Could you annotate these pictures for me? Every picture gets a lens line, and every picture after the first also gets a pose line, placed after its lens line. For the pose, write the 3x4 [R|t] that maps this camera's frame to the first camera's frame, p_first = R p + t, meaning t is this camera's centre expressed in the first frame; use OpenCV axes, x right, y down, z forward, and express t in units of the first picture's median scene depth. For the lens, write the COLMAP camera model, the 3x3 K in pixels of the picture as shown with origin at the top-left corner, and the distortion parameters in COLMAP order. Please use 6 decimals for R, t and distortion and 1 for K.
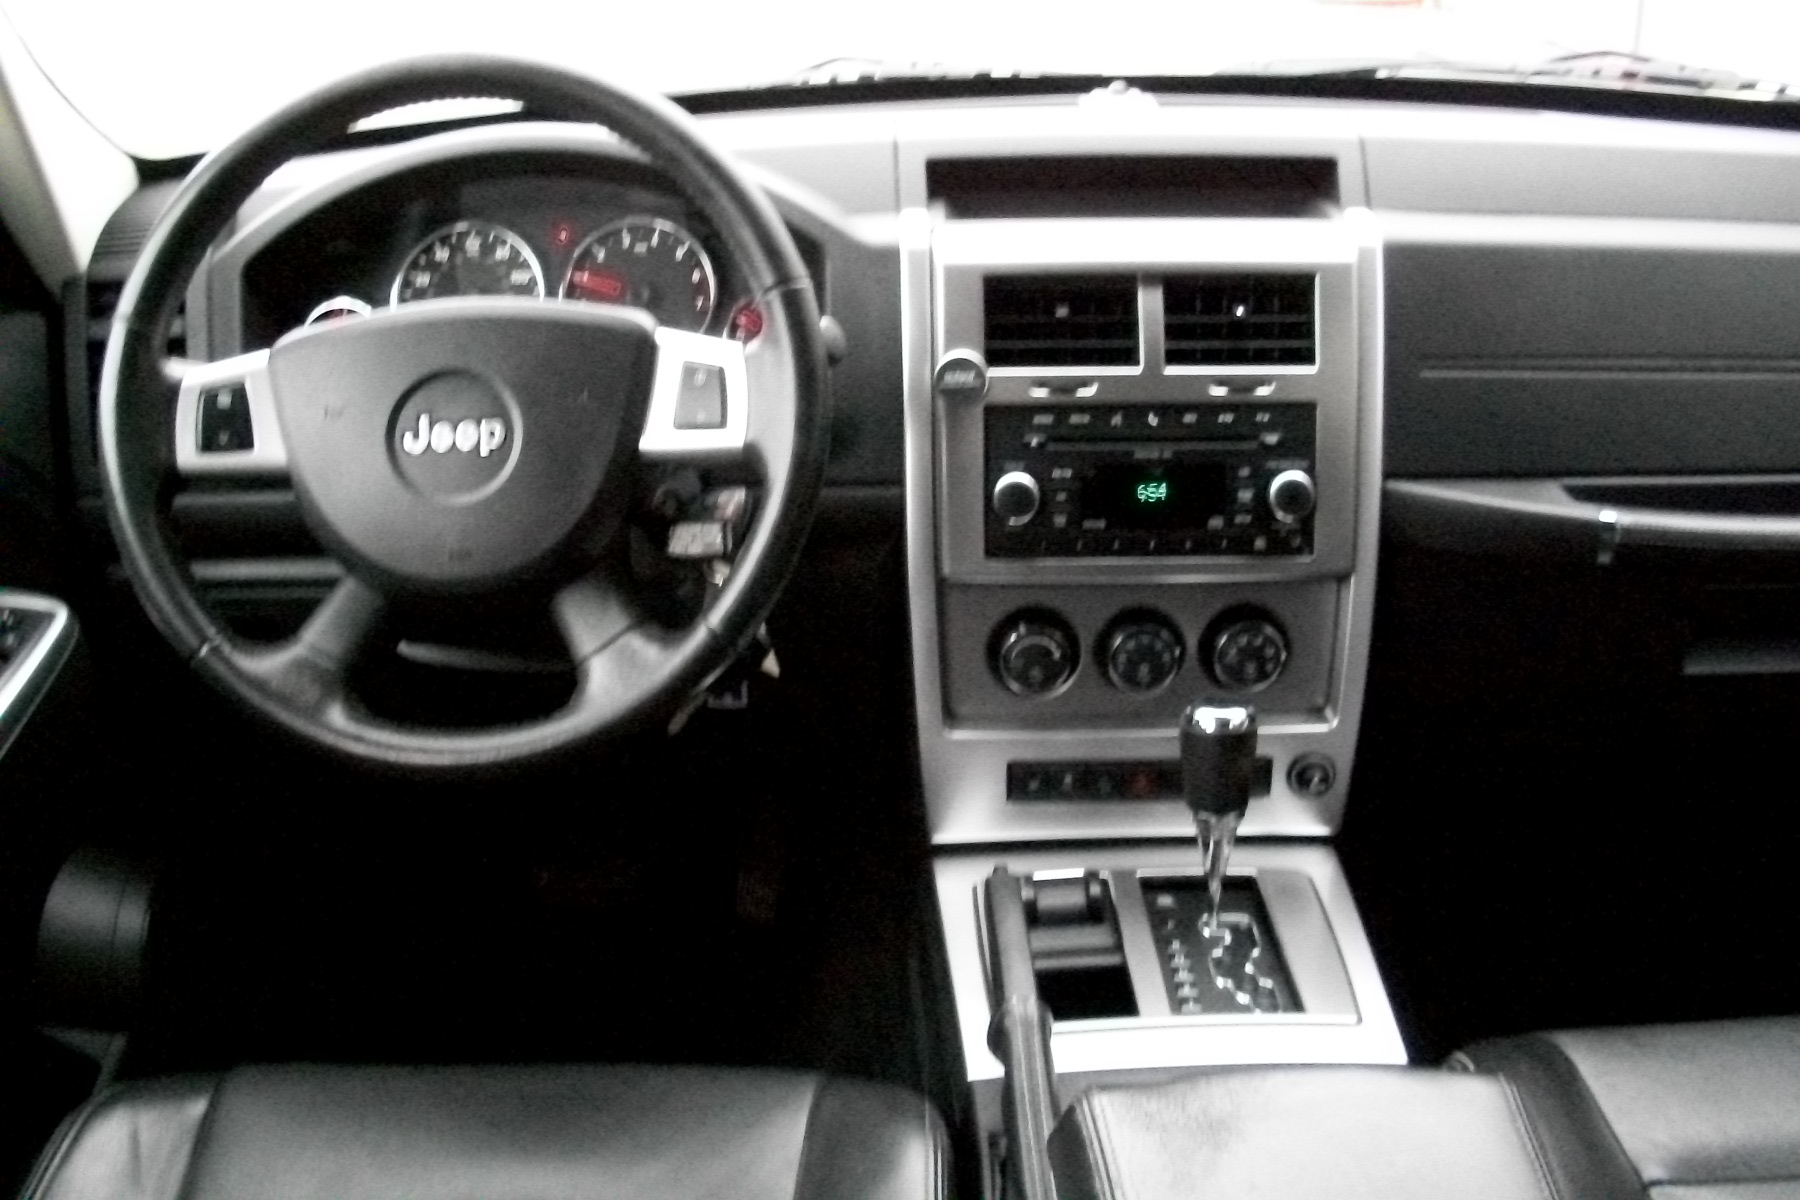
lens RADIAL K [[1714.4, 0, 900.0], [0, 1714.4, 600.0], [0, 0, 1]] dist [-0.107038, 0.000612]
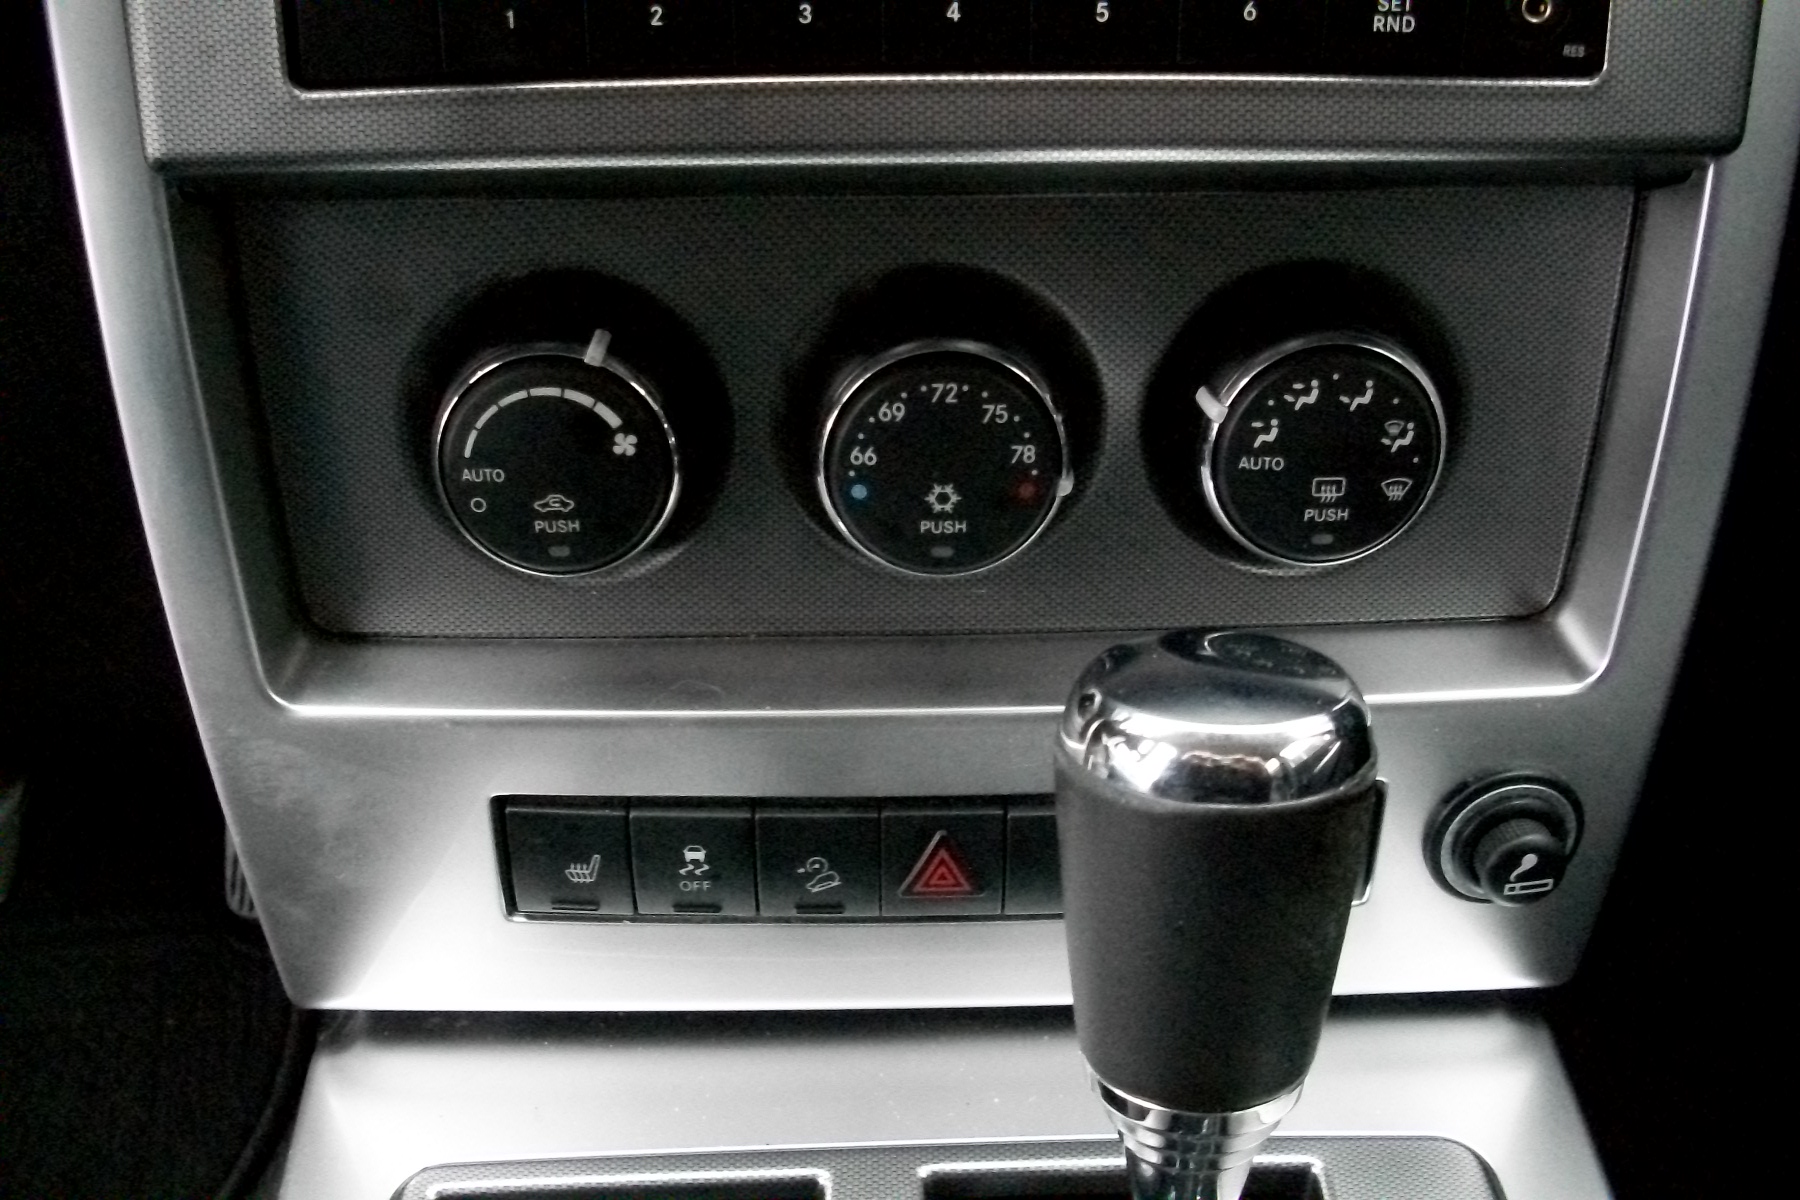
lens RADIAL K [[1714.4, 0, 900.0], [0, 1714.4, 600.0], [0, 0, 1]] dist [-0.107038, 0.000612]
pose [[0.999987, 0.001444, -0.004788, 0.141014], [-0.000432, 0.978788, 0.204874, -0.000270], [0.004982, -0.204869, 0.978777, 0.746567]]
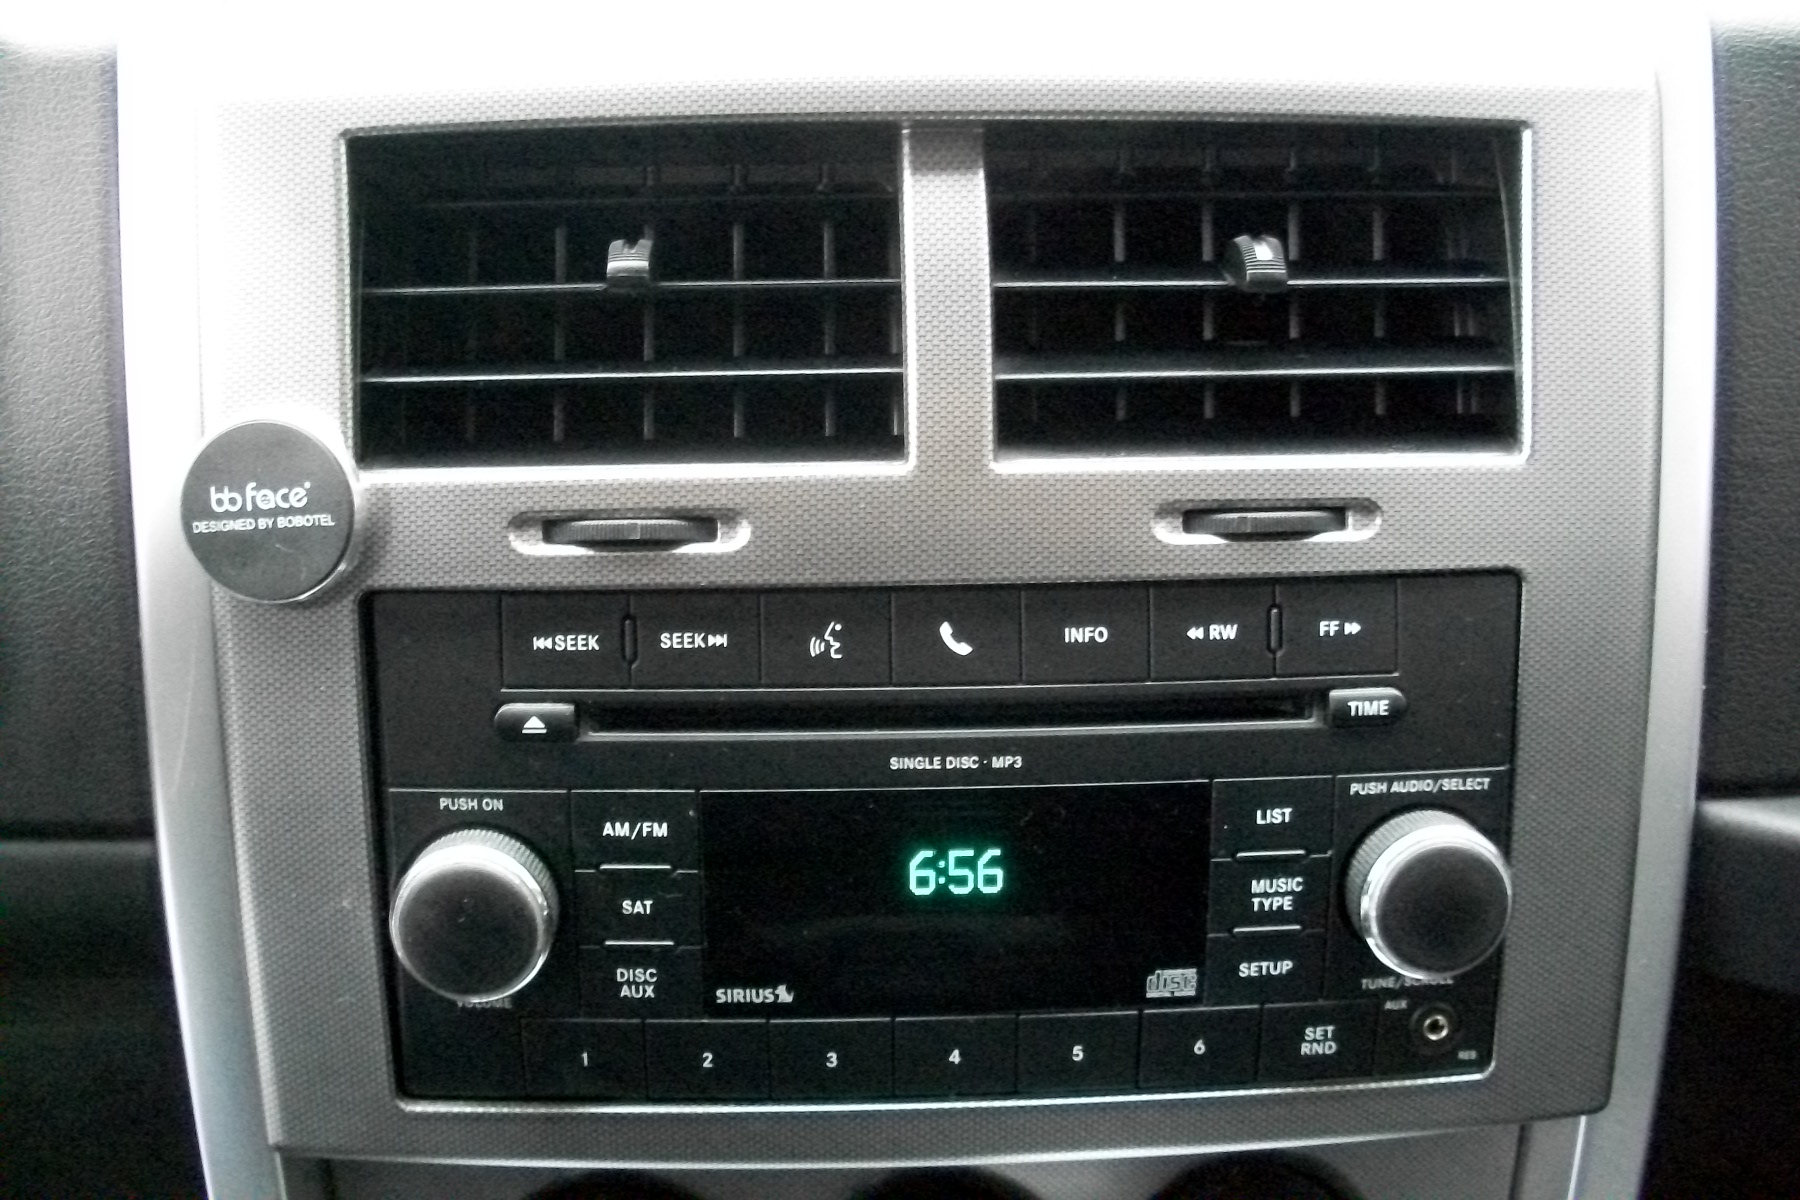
lens RADIAL K [[1721.6, 0, 900.0], [0, 1721.6, 600.0], [0, 0, 1]] dist [-0.140752, 0.007458]
pose [[0.999821, -0.002686, 0.018715, 0.132702], [0.002034, 0.999393, 0.034786, -0.121454], [-0.018797, -0.034742, 0.999220, 0.710138]]
